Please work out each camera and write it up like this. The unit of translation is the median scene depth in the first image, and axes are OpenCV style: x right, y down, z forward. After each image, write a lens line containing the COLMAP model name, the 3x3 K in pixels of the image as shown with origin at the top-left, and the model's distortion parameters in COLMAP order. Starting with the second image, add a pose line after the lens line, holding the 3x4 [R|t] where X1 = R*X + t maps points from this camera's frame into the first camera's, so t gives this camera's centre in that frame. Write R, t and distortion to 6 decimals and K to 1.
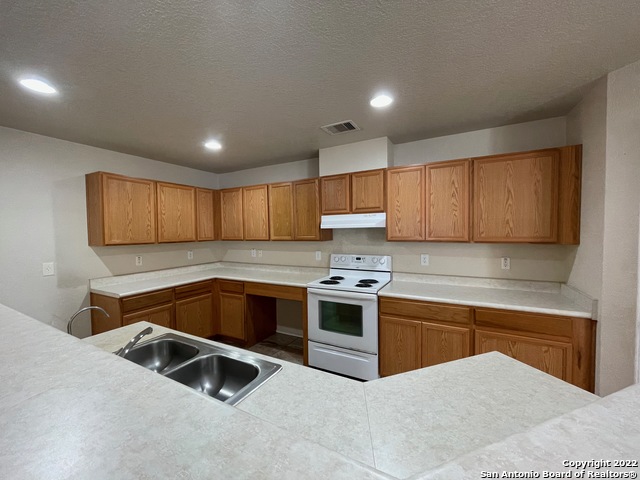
lens RADIAL K [[258.3, 0, 321.5], [0, 258.3, 237.5], [0, 0, 1]] dist [-0.003263, 0.000680]
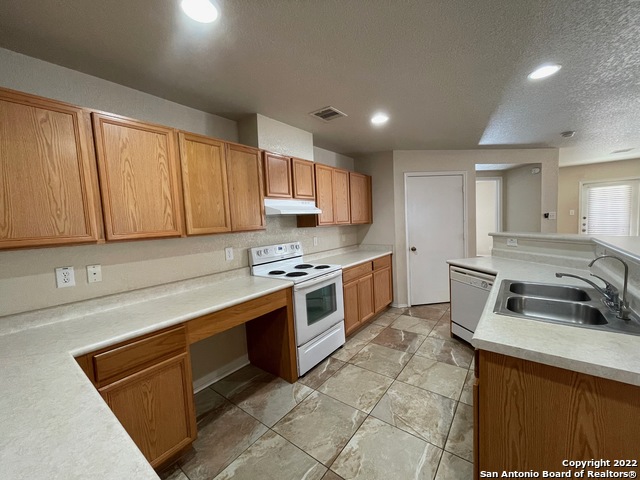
lens RADIAL K [[258.3, 0, 319.7], [0, 258.3, 240.6], [0, 0, 1]] dist [-0.003263, 0.000680]
pose [[0.162837, -0.066083, 0.984438, -0.815897], [0.074769, 0.995712, 0.054472, 0.014526], [-0.983816, 0.064735, 0.167079, 0.752749]]
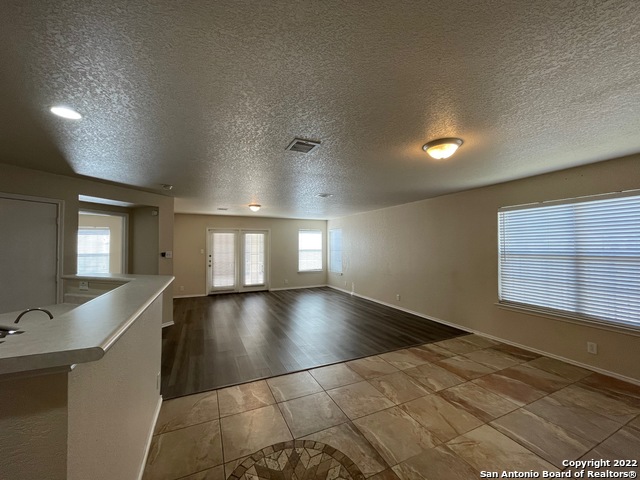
lens RADIAL K [[258.3, 0, 320.5], [0, 258.3, 242.4], [0, 0, 1]] dist [-0.003263, 0.000680]
pose [[-0.798966, 0.031188, 0.600567, -0.919265], [0.037570, 0.999292, -0.001914, 0.013549], [-0.600201, 0.021034, -0.799572, 0.412760]]
